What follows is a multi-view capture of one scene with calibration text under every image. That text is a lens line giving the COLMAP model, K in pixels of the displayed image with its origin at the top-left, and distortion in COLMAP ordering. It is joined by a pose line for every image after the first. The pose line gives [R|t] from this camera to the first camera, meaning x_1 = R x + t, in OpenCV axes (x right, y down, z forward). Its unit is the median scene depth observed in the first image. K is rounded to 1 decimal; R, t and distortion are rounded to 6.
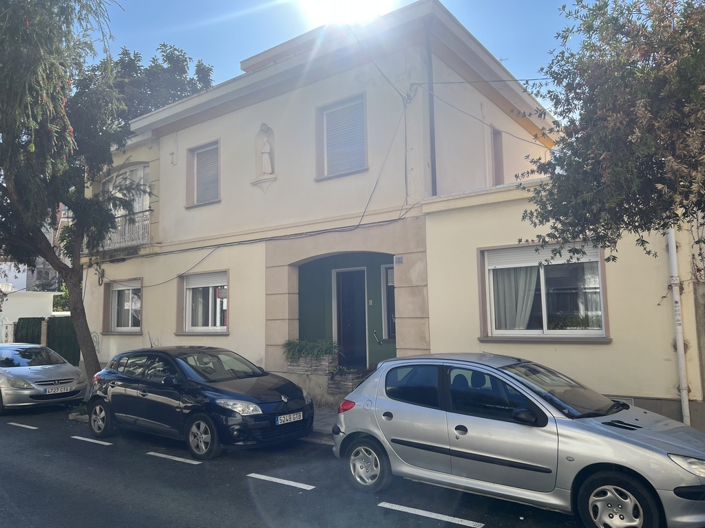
lens RADIAL K [[535.0, 0, 352.5], [0, 535.0, 264.0], [0, 0, 1]] dist [0.033043, -0.002453]
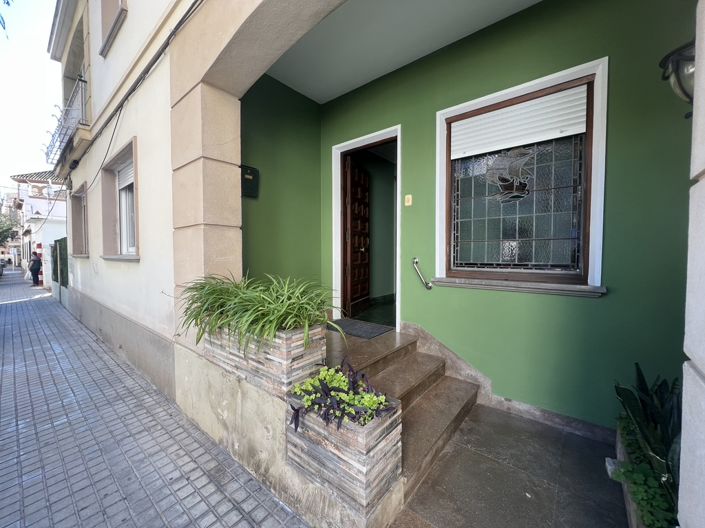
lens RADIAL K [[285.4, 0, 352.5], [0, 285.4, 264.0], [0, 0, 1]] dist [-0.000541, 0.000034]
pose [[0.998584, 0.022395, -0.048255, -0.002918], [-0.015573, 0.990397, 0.137374, 0.132224], [0.050868, -0.136428, 0.989343, 1.039919]]
